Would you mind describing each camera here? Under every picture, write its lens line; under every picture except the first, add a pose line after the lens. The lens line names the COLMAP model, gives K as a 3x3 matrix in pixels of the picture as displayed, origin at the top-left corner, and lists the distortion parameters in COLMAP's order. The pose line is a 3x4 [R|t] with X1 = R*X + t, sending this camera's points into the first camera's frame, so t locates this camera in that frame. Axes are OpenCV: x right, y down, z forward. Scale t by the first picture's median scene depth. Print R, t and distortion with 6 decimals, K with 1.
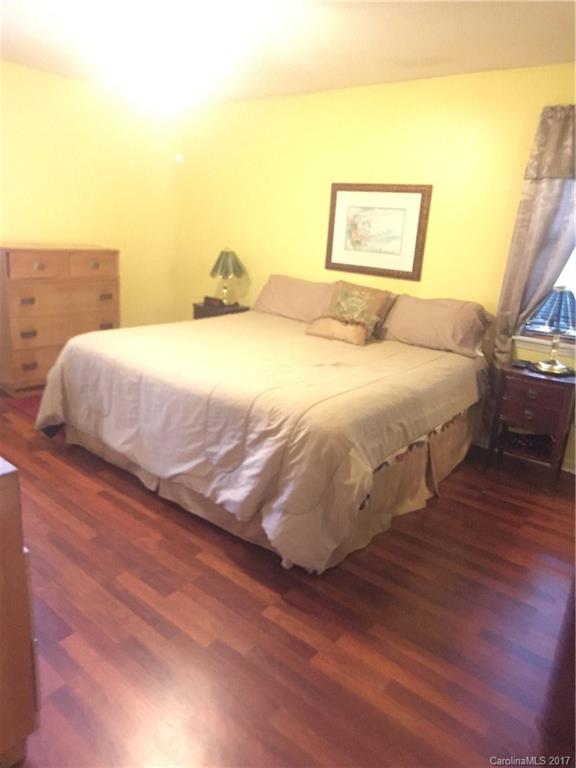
lens RADIAL K [[535.6, 0, 287.6], [0, 535.6, 364.1], [0, 0, 1]] dist [-0.029358, 0.002256]
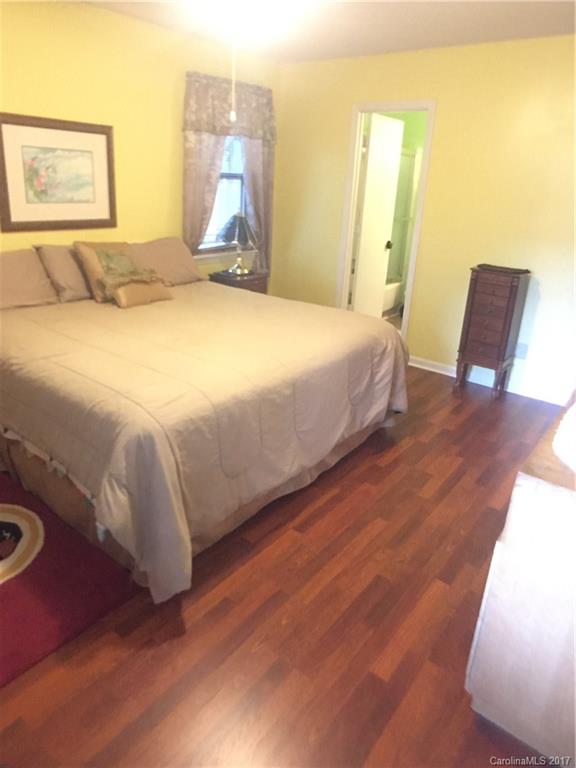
lens RADIAL K [[535.6, 0, 287.6], [0, 535.6, 364.1], [0, 0, 1]] dist [-0.029358, 0.002256]
pose [[-0.035599, -0.396894, 0.917174, -0.758289], [0.195148, 0.897327, 0.395880, -0.252003], [-0.980127, 0.193078, 0.045509, 0.681979]]
